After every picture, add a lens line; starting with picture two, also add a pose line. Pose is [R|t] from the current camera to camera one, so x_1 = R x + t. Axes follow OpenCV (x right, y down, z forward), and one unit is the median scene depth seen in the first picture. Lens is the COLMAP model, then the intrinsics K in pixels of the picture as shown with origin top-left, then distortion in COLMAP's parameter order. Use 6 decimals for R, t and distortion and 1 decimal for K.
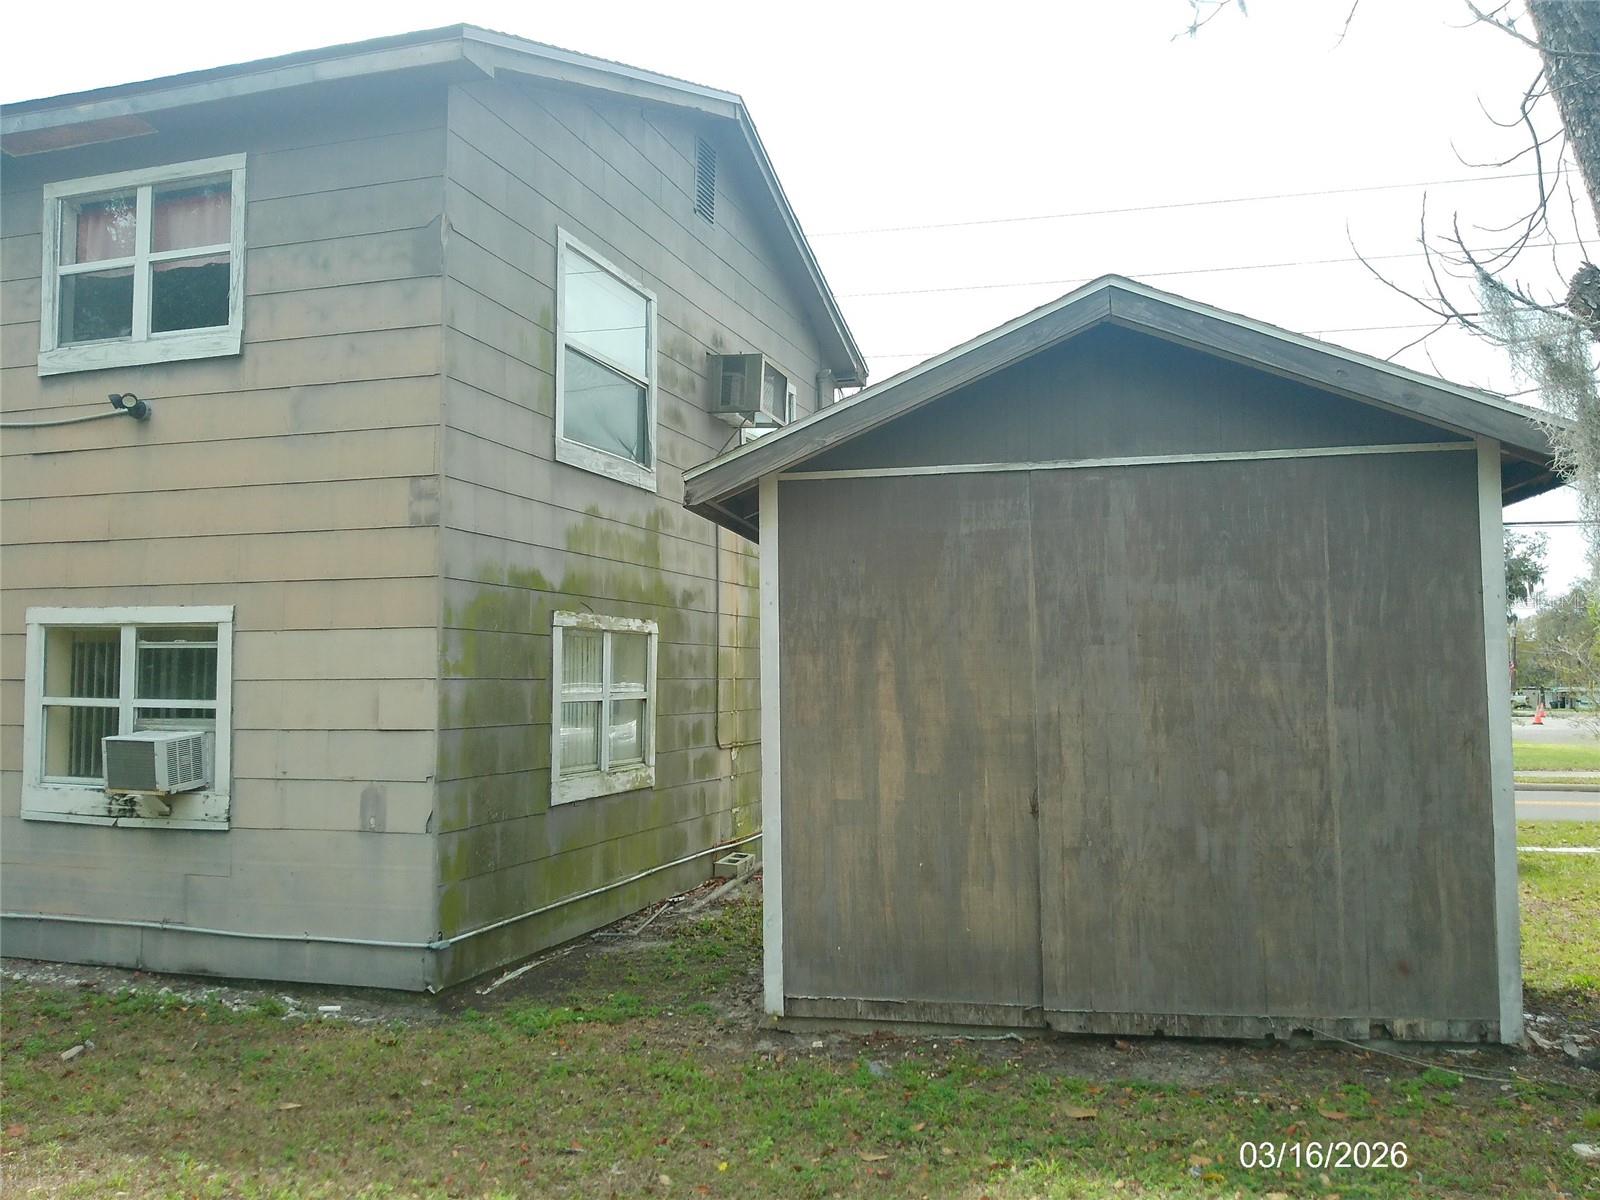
lens RADIAL K [[1305.0, 0, 800.0], [0, 1305.0, 600.0], [0, 0, 1]] dist [0.109326, -0.240156]
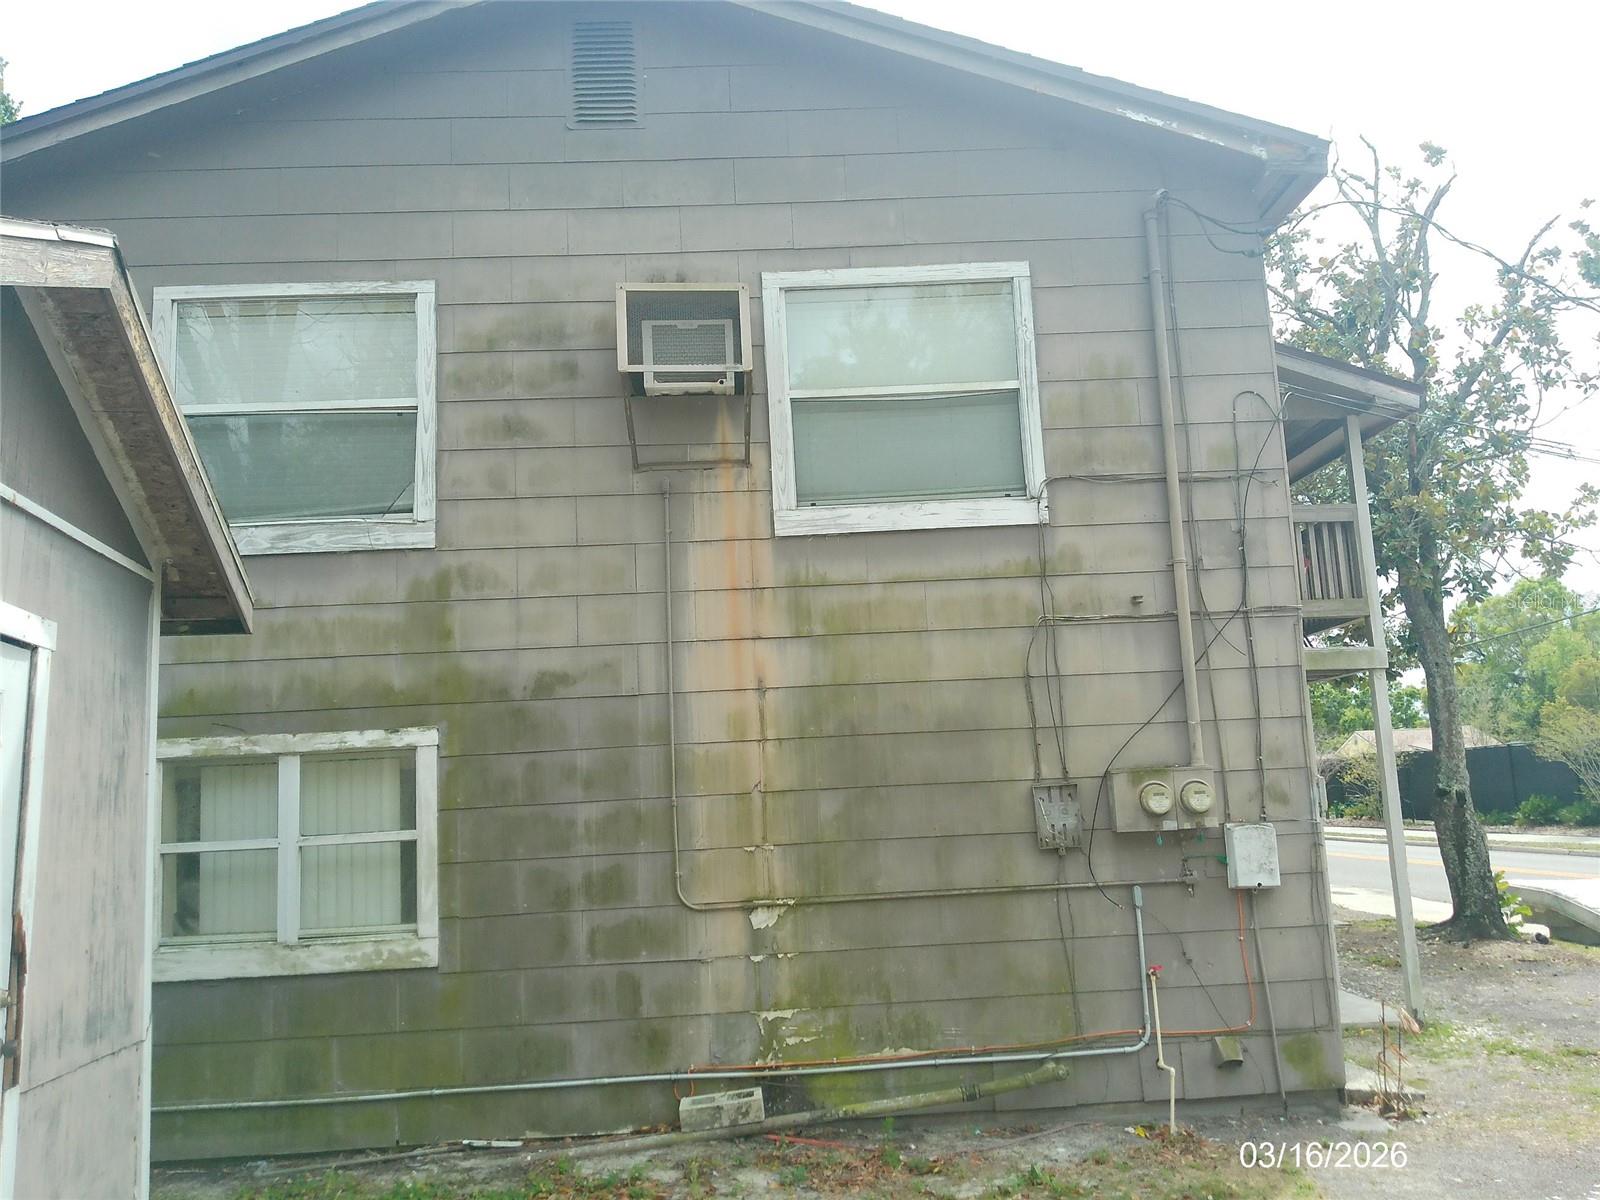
lens RADIAL K [[1306.8, 0, 780.6], [0, 1306.8, 587.8], [0, 0, 1]] dist [0.062561, -0.115267]
pose [[0.337149, -0.152316, -0.929048, 1.201195], [0.104747, 0.986767, -0.123766, 0.094118], [0.935606, -0.055588, 0.348642, 1.789265]]
